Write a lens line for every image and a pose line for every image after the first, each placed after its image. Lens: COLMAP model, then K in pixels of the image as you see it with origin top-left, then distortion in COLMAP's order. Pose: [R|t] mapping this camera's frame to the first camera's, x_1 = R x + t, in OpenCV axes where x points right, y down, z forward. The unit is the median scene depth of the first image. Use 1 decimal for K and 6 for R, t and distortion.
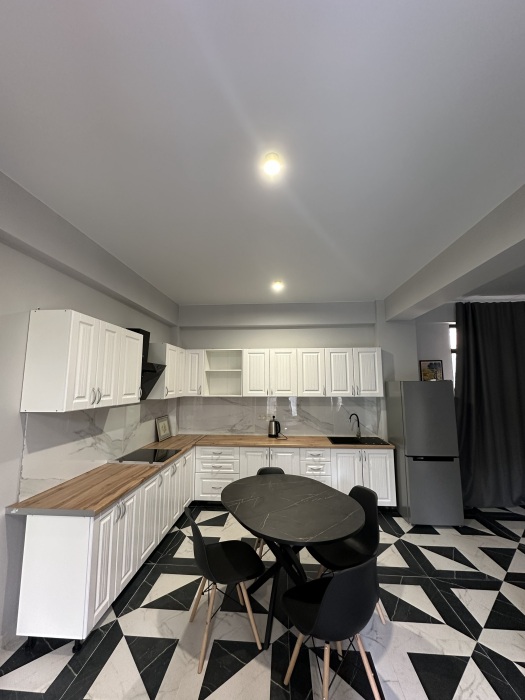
lens RADIAL K [[279.0, 0, 262.5], [0, 279.0, 350.0], [0, 0, 1]] dist [-0.000088, 0.000128]
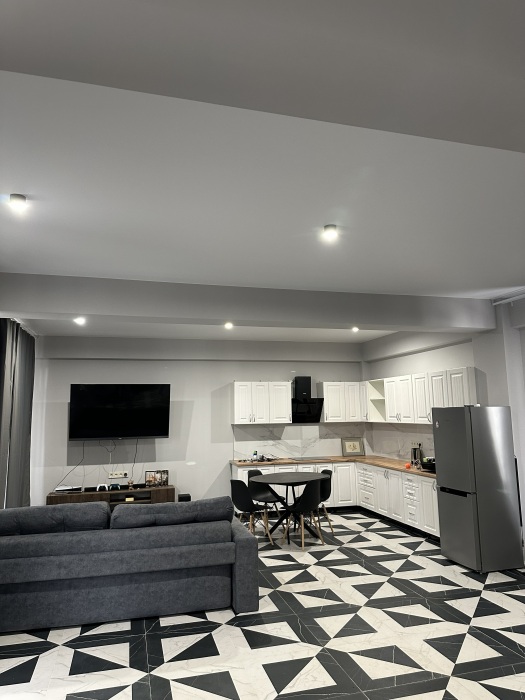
lens RADIAL K [[491.0, 0, 262.5], [0, 491.0, 350.0], [0, 0, 1]] dist [0.096179, -0.114770]
pose [[0.330992, -0.124890, -0.935332, 1.802548], [0.127682, 0.988015, -0.086741, -0.008687], [0.934955, -0.090714, 0.342972, -0.099317]]
